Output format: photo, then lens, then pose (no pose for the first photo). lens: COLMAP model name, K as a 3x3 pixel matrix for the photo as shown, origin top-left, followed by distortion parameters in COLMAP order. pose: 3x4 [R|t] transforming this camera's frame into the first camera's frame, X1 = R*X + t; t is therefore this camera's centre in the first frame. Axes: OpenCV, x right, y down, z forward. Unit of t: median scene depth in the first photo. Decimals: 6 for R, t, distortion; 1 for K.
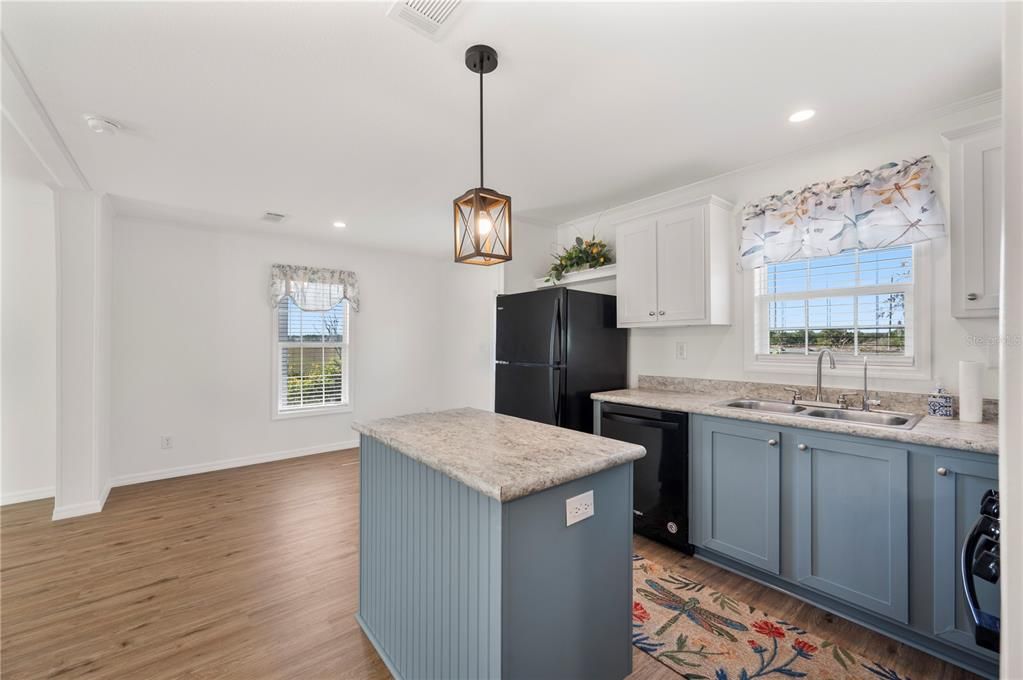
lens RADIAL K [[405.1, 0, 517.4], [0, 405.1, 341.8], [0, 0, 1]] dist [-0.002856, -0.001596]
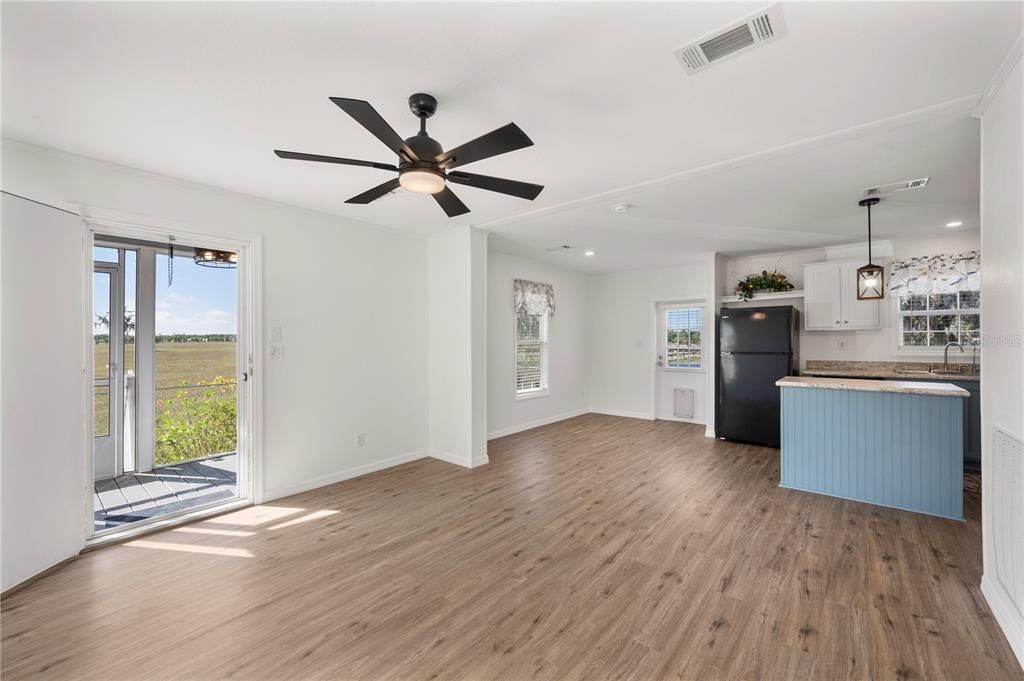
lens RADIAL K [[405.5, 0, 510.6], [0, 405.5, 343.3], [0, 0, 1]] dist [-0.002856, -0.001596]
pose [[0.984717, -0.001317, 0.174158, -0.976439], [0.000529, 0.999989, 0.004568, 0.006224], [-0.174163, -0.004406, 0.984707, -0.307976]]
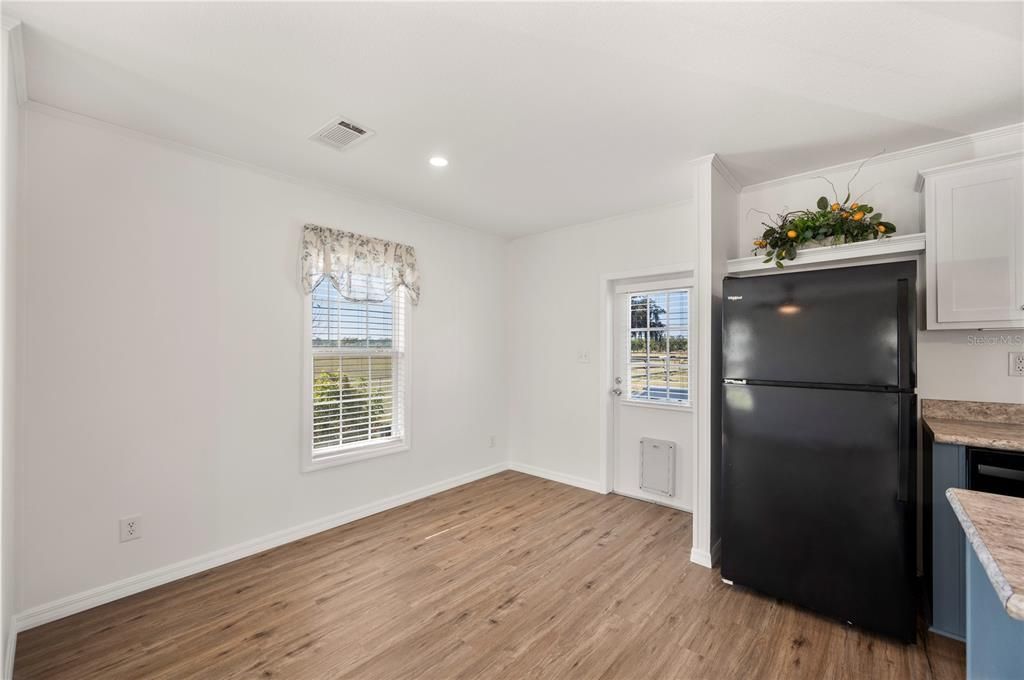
lens RADIAL K [[405.5, 0, 516.6], [0, 405.5, 349.6], [0, 0, 1]] dist [-0.002856, -0.001596]
pose [[0.987666, 0.004347, 0.156513, -0.434462], [-0.004703, 0.999987, 0.001904, -0.000052], [-0.156503, -0.002617, 0.987674, 0.374241]]
